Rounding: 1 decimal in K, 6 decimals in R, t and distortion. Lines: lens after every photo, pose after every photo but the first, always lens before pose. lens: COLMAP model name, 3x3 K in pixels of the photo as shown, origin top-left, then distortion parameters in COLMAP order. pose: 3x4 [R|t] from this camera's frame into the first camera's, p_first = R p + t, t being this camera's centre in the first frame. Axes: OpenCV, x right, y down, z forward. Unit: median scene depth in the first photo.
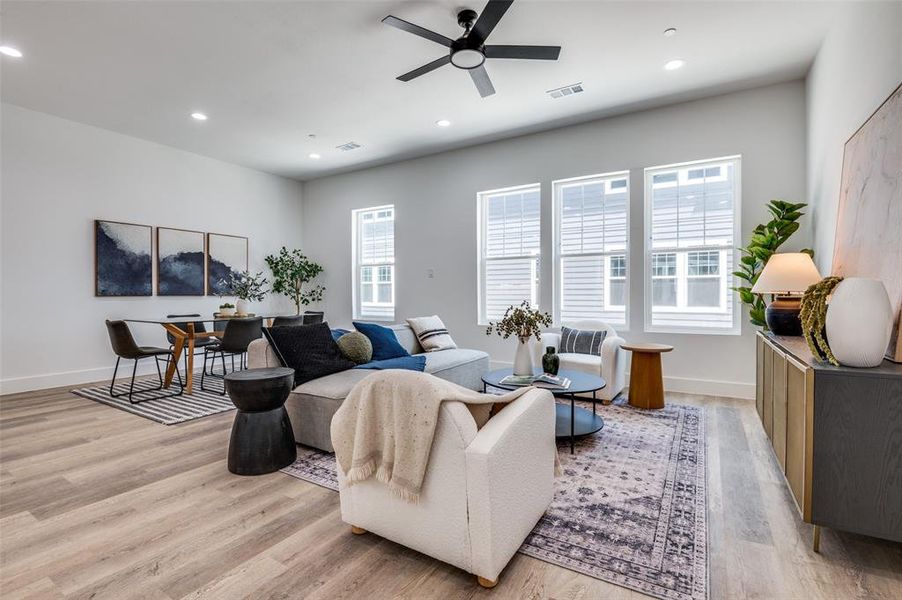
lens RADIAL K [[418.0, 0, 453.4], [0, 418.0, 298.8], [0, 0, 1]] dist [-0.015220, -0.000195]
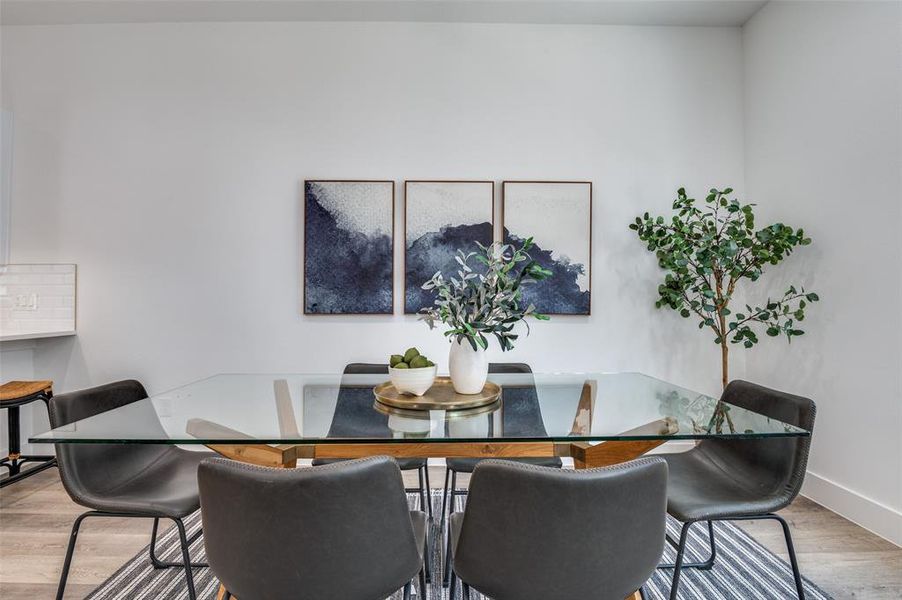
lens RADIAL K [[418.0, 0, 445.1], [0, 418.0, 301.9], [0, 0, 1]] dist [-0.015220, -0.000195]
pose [[0.524120, 0.002150, -0.851642, -0.220877], [-0.012780, 0.999904, -0.005341, -0.018637], [0.851549, 0.013683, 0.524097, 0.694618]]
